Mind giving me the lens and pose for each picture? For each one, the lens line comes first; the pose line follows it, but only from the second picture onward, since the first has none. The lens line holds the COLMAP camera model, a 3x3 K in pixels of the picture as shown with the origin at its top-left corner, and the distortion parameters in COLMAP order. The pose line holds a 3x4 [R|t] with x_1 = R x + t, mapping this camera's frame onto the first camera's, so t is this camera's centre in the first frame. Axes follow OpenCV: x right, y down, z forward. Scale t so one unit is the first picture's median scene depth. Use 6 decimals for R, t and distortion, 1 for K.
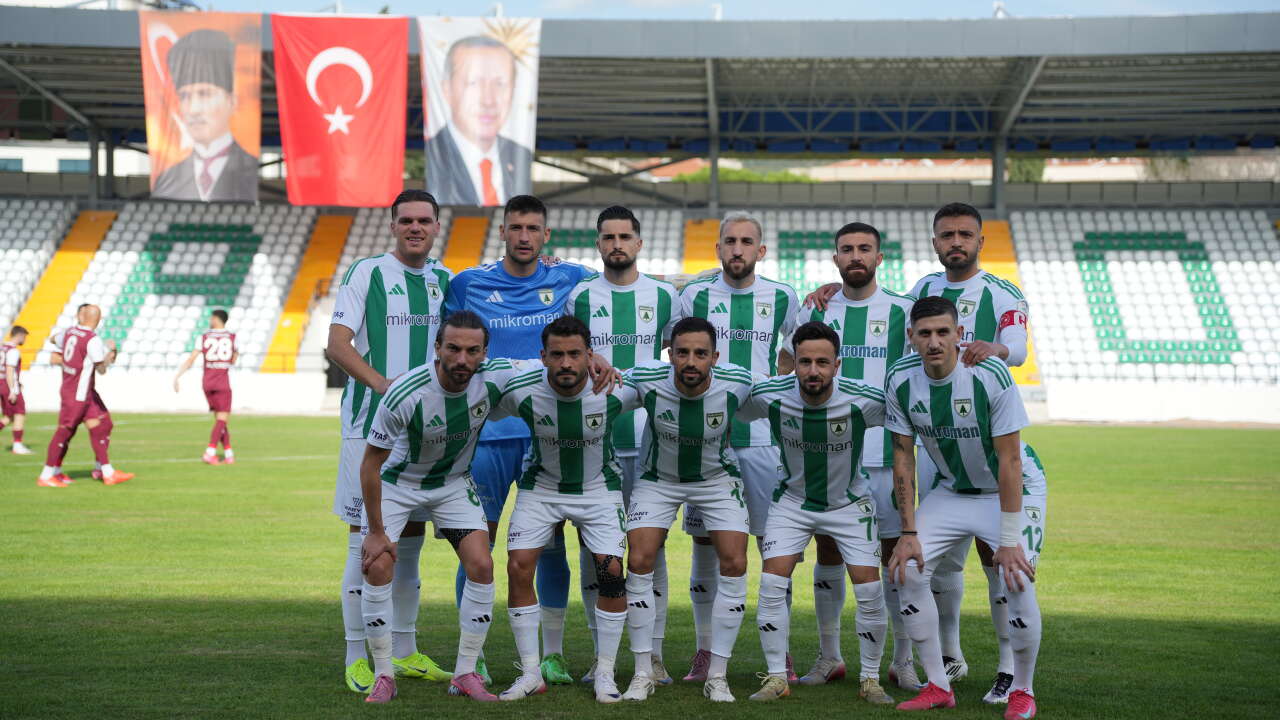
lens RADIAL K [[2761.0, 0, 639.1], [0, 2761.0, 363.9], [0, 0, 1]] dist [0.631395, 0.000000]
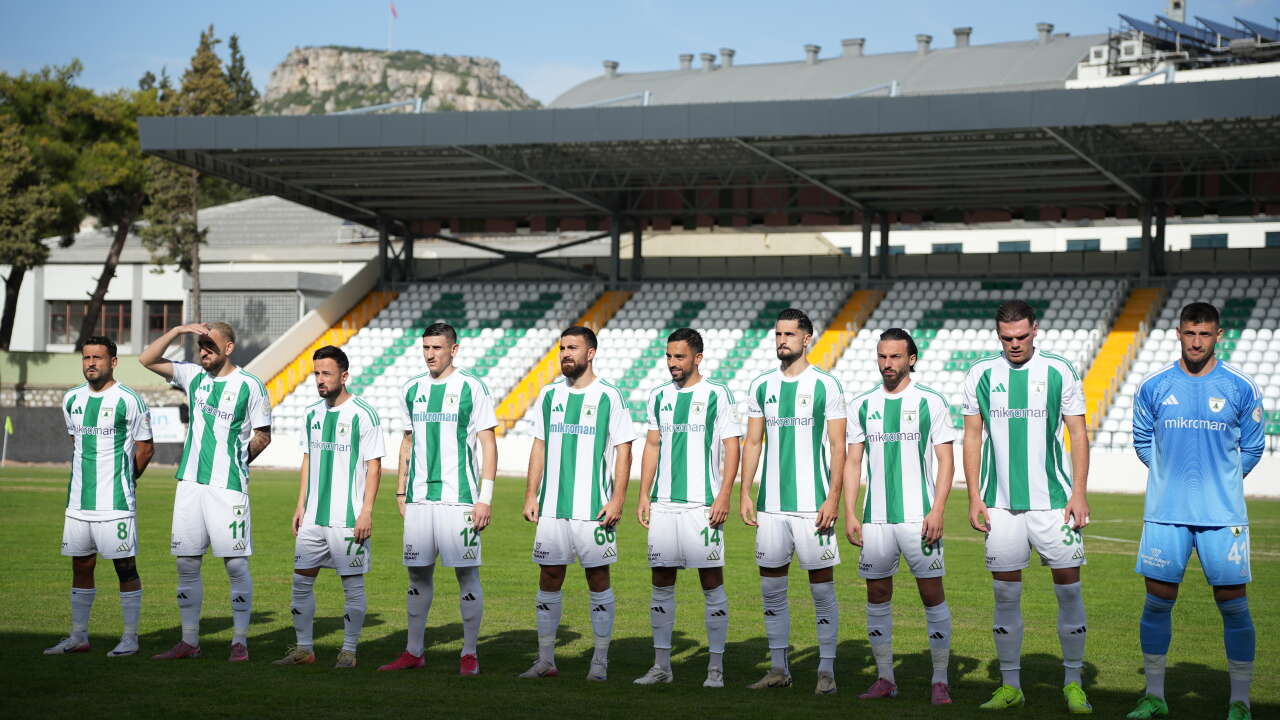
lens RADIAL K [[2891.7, 0, 693.2], [0, 2891.7, 374.6], [0, 0, 1]] dist [0.807190, 0.000000]
pose [[0.919644, 0.000151, -0.392754, 0.167115], [-0.009840, 0.999695, -0.022654, 0.001679], [0.392631, 0.024699, 0.919365, -0.005375]]
